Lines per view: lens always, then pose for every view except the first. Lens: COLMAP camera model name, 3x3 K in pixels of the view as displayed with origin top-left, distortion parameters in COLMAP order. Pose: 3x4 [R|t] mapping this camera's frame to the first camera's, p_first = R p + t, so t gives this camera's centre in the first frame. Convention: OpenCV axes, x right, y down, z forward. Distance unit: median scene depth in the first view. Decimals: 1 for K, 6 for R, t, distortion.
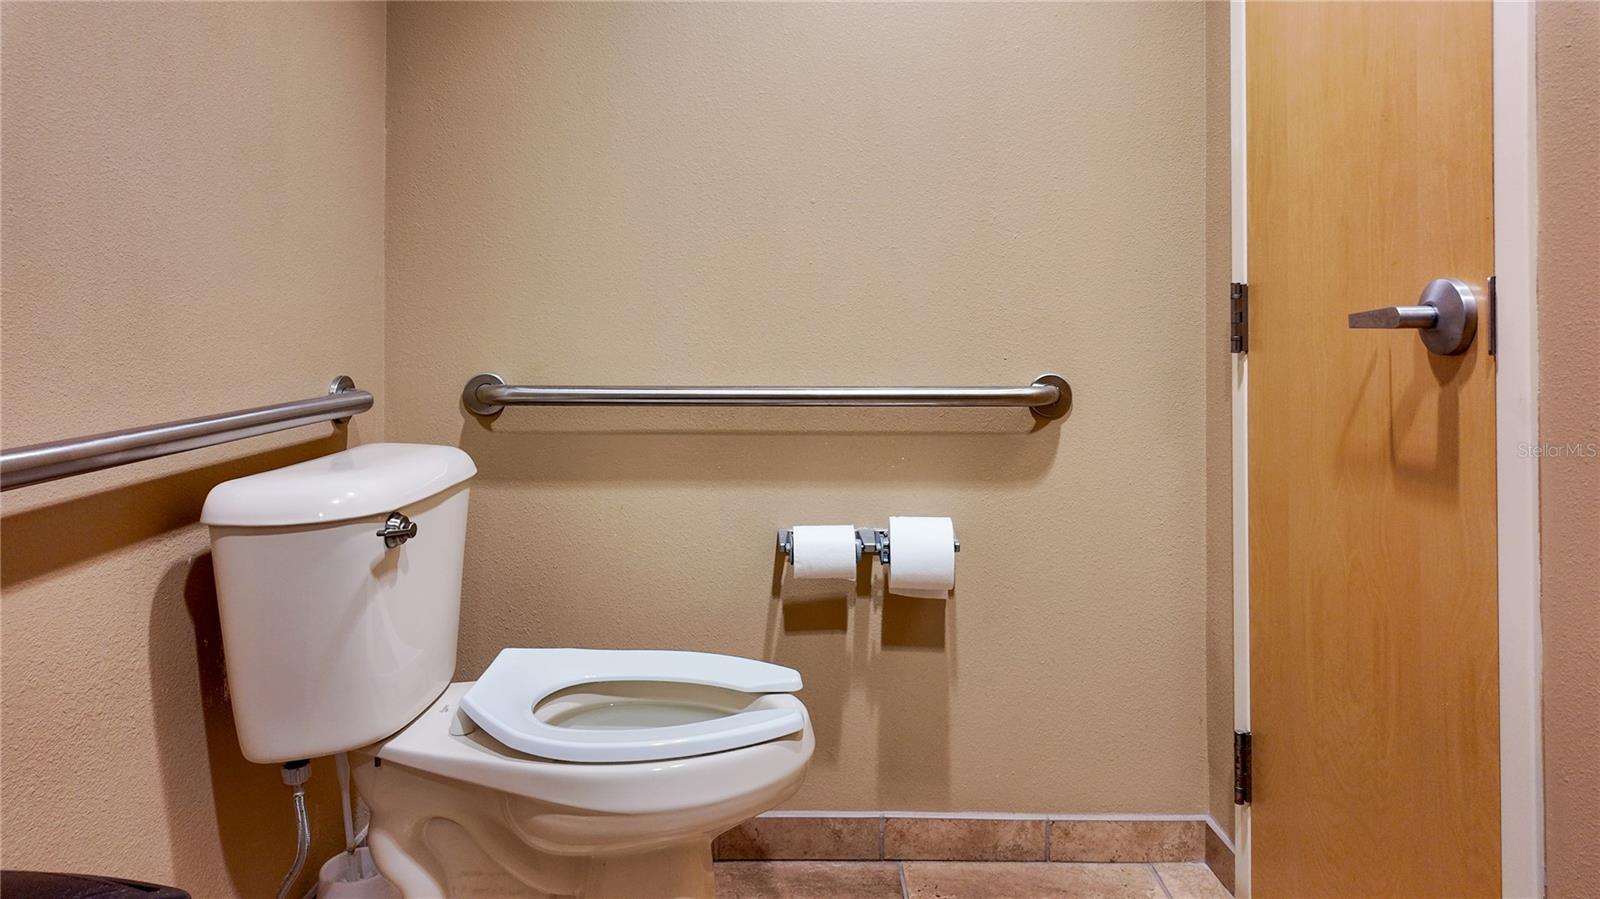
lens RADIAL K [[1009.7, 0, 910.0], [0, 1009.7, 317.7], [0, 0, 1]] dist [0.108848, -0.104570]
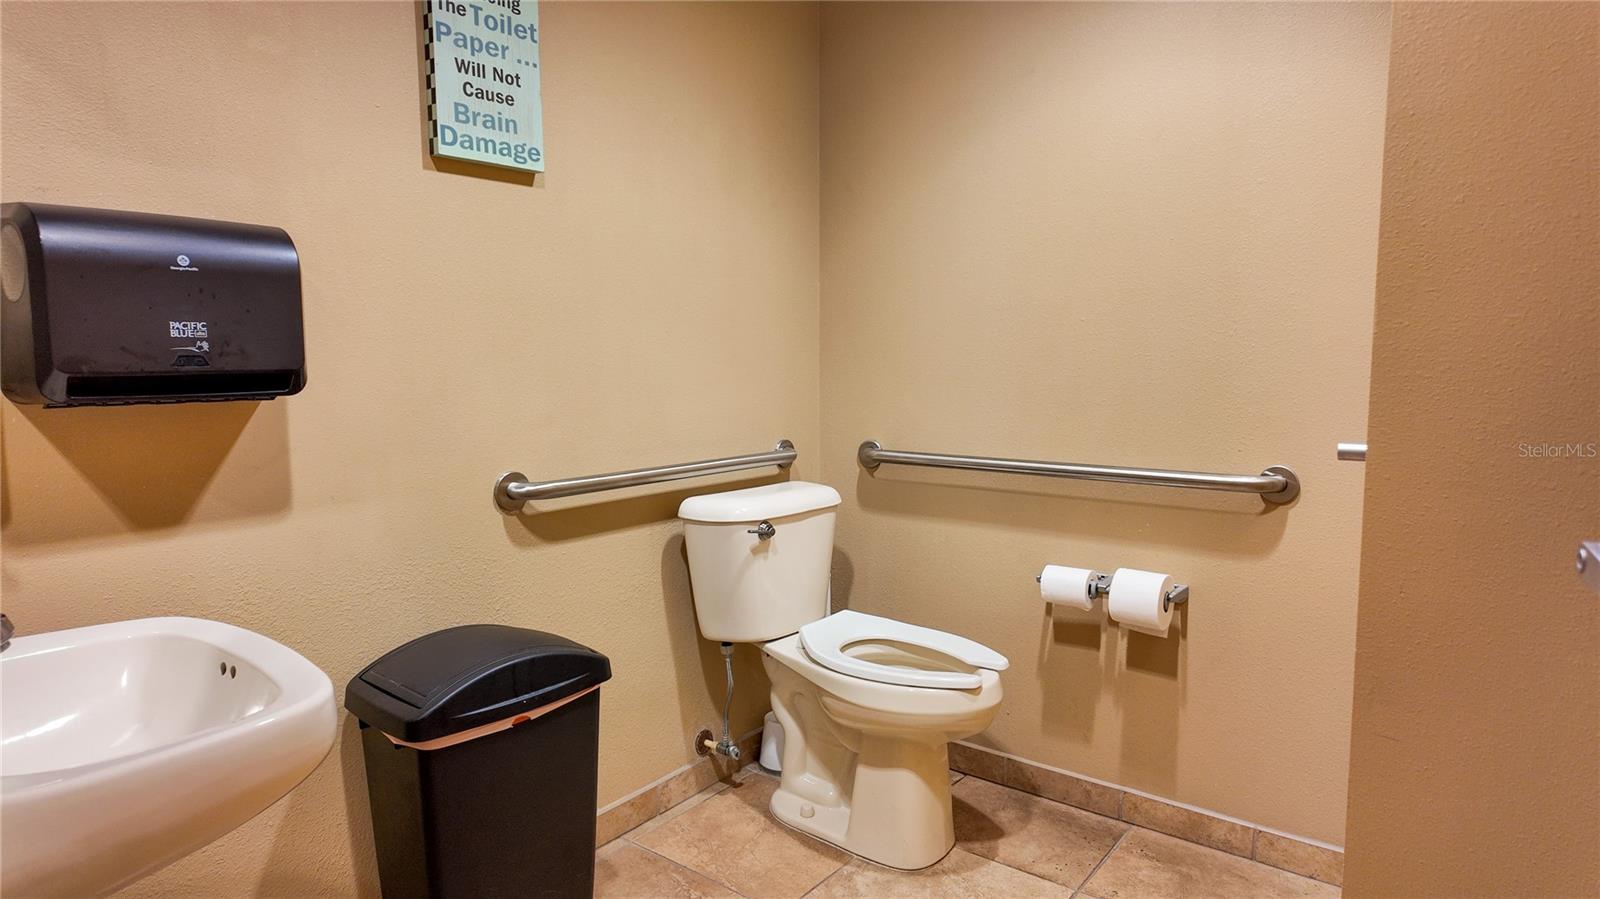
lens RADIAL K [[933.8, 0, 800.0], [0, 933.8, 449.5], [0, 0, 1]] dist [-0.005579, 0.010022]
pose [[0.793314, 0.056754, -0.606162, 0.351491], [-0.004220, 0.996134, 0.087743, -0.054233], [0.608799, -0.067050, 0.790486, -0.170802]]
